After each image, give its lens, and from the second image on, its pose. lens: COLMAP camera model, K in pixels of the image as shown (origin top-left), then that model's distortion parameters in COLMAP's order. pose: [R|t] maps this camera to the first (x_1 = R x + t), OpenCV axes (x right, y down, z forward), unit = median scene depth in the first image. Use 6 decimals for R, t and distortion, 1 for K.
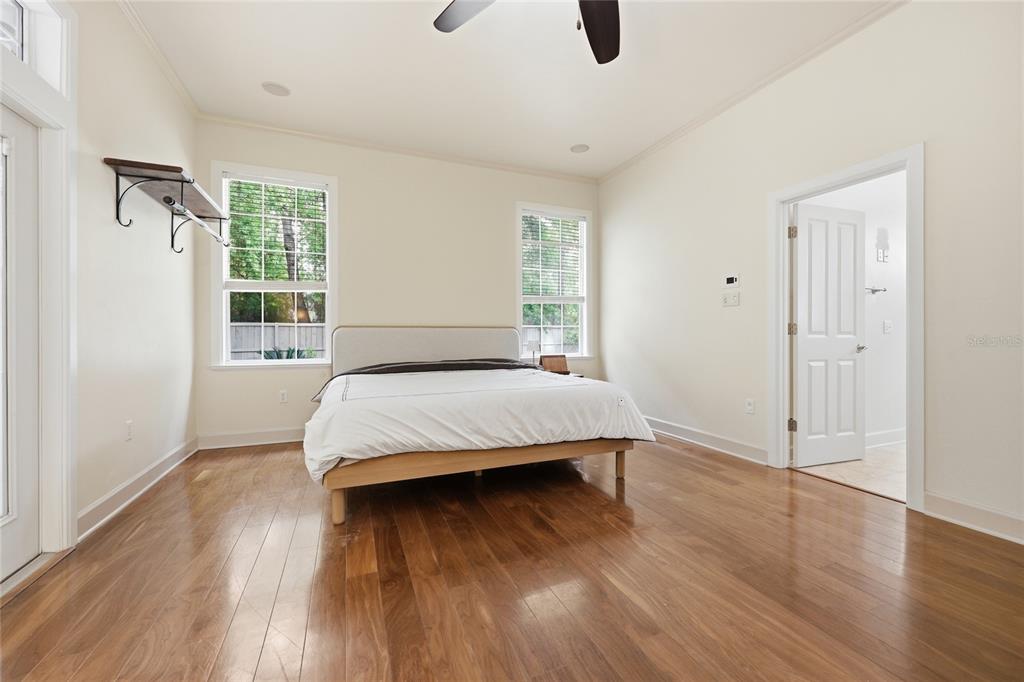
lens RADIAL K [[411.7, 0, 511.5], [0, 411.7, 336.1], [0, 0, 1]] dist [-0.000371, -0.000052]
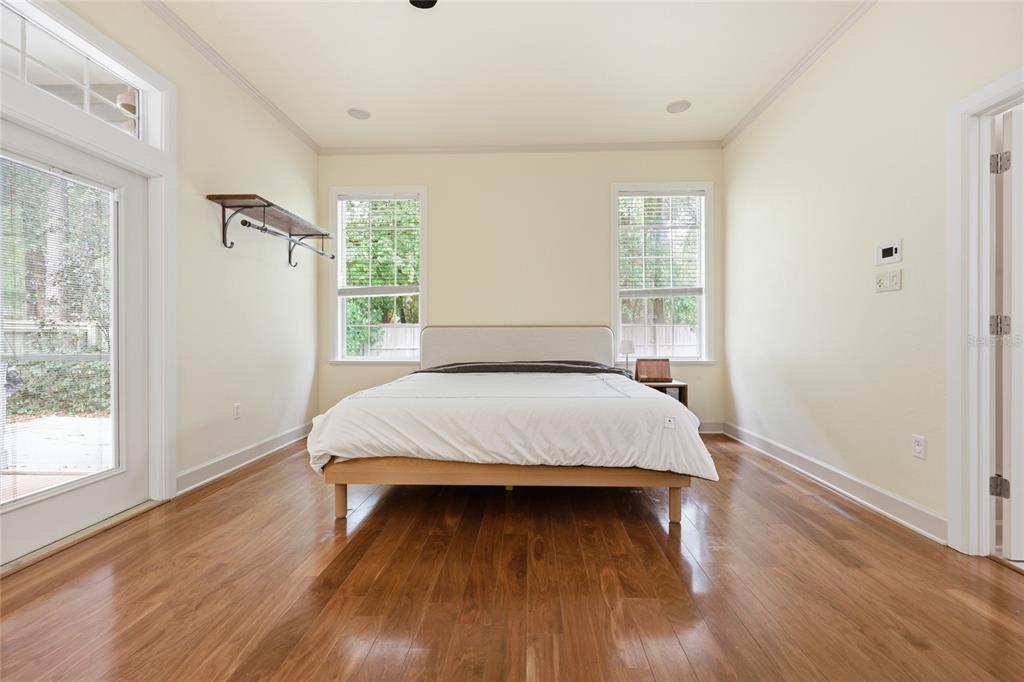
lens RADIAL K [[411.7, 0, 512.5], [0, 411.7, 336.0], [0, 0, 1]] dist [-0.000371, -0.000052]
pose [[0.911869, 0.001482, -0.410478, 0.339398], [-0.000988, 0.999999, 0.001415, -0.001885], [0.410479, -0.000884, 0.911869, 0.201248]]
